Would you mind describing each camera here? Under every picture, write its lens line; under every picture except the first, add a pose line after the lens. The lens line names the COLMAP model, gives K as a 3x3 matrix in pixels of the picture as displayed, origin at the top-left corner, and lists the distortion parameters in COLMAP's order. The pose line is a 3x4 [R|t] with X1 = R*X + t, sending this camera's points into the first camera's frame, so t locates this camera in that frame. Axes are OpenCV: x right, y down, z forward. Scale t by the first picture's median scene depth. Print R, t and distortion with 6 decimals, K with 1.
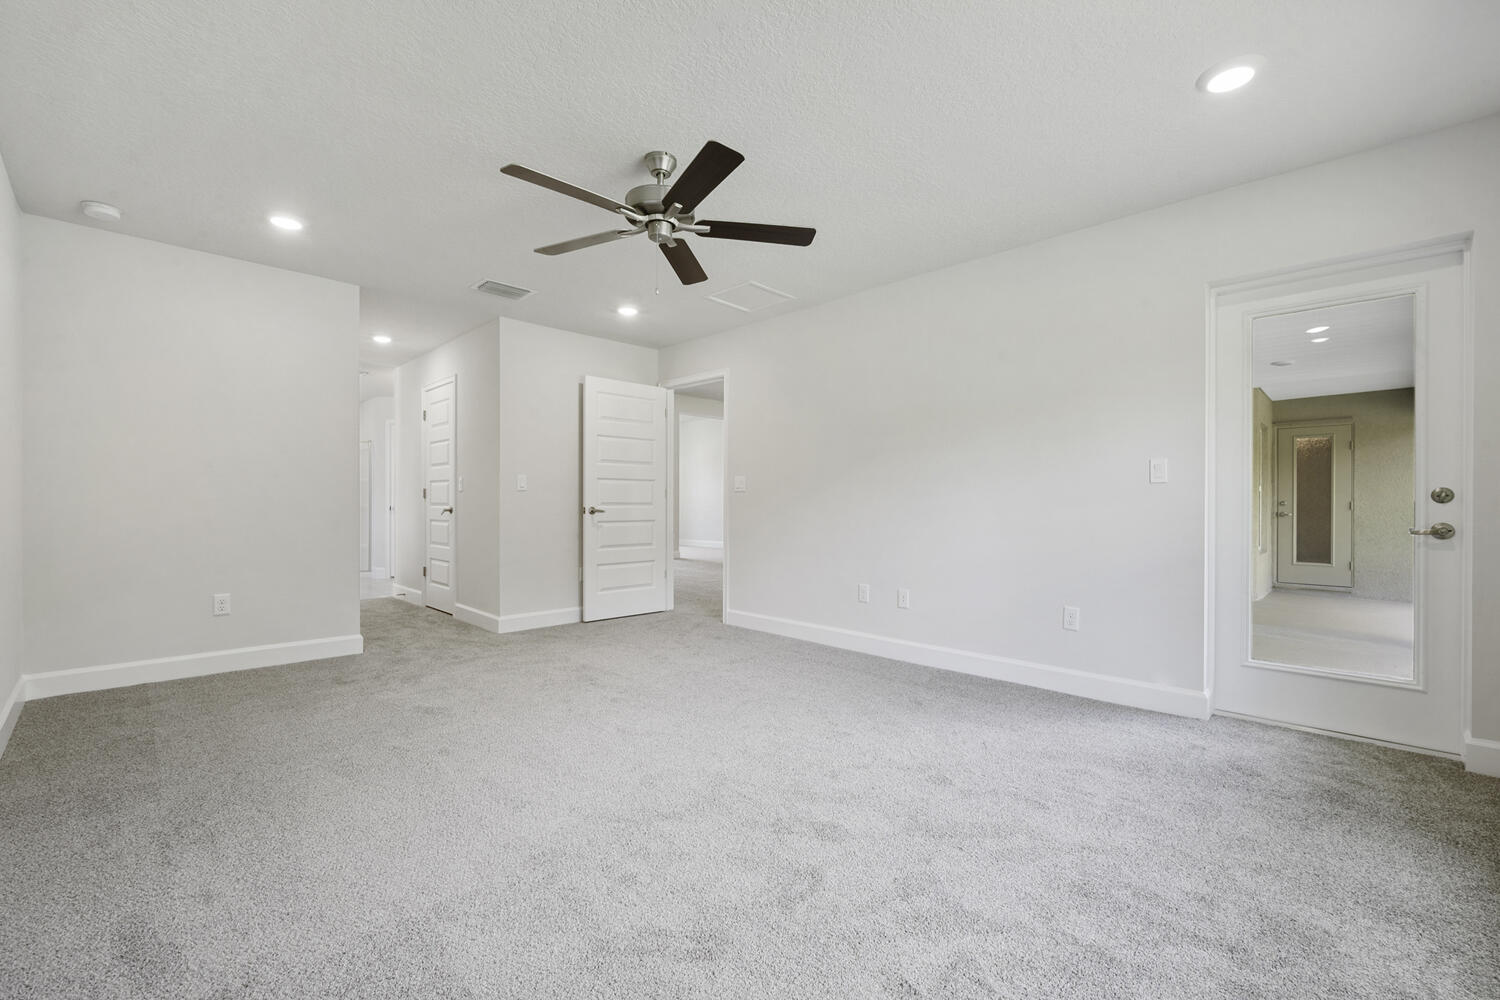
lens RADIAL K [[652.5, 0, 748.9], [0, 652.5, 506.4], [0, 0, 1]] dist [0.000761, 0.000045]
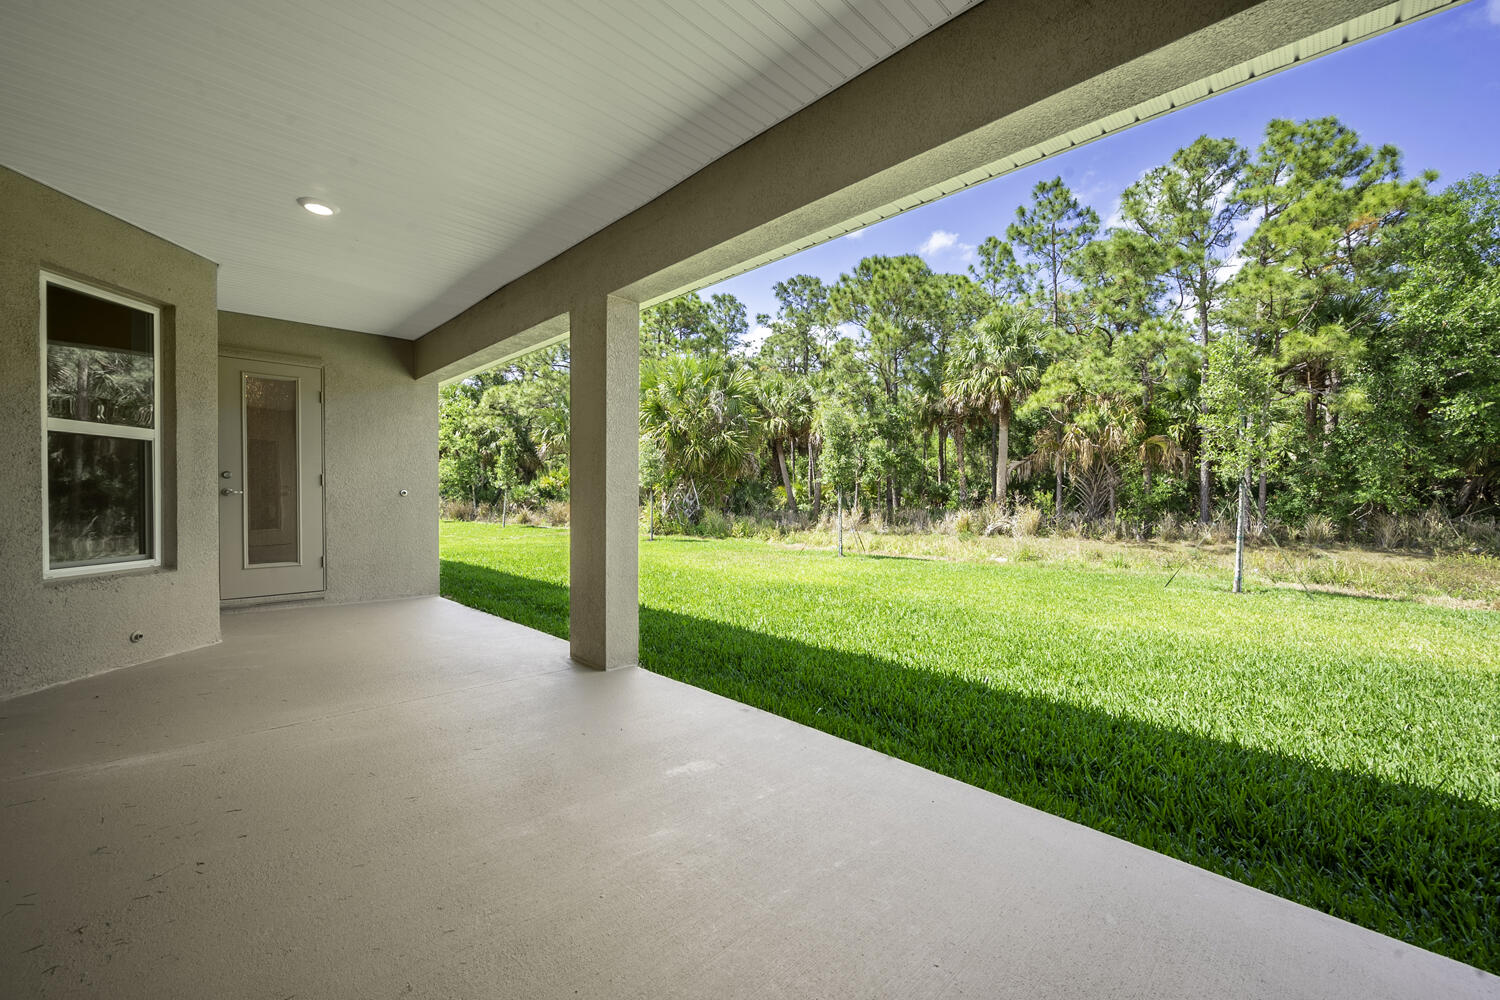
lens RADIAL K [[601.3, 0, 749.4], [0, 601.3, 495.8], [0, 0, 1]] dist [0.002496, 0.000443]
pose [[-0.006381, -0.013920, 0.999883, 0.244663], [-0.000962, 0.999903, 0.013914, 0.007399], [-0.999979, -0.000873, -0.006393, 0.525893]]
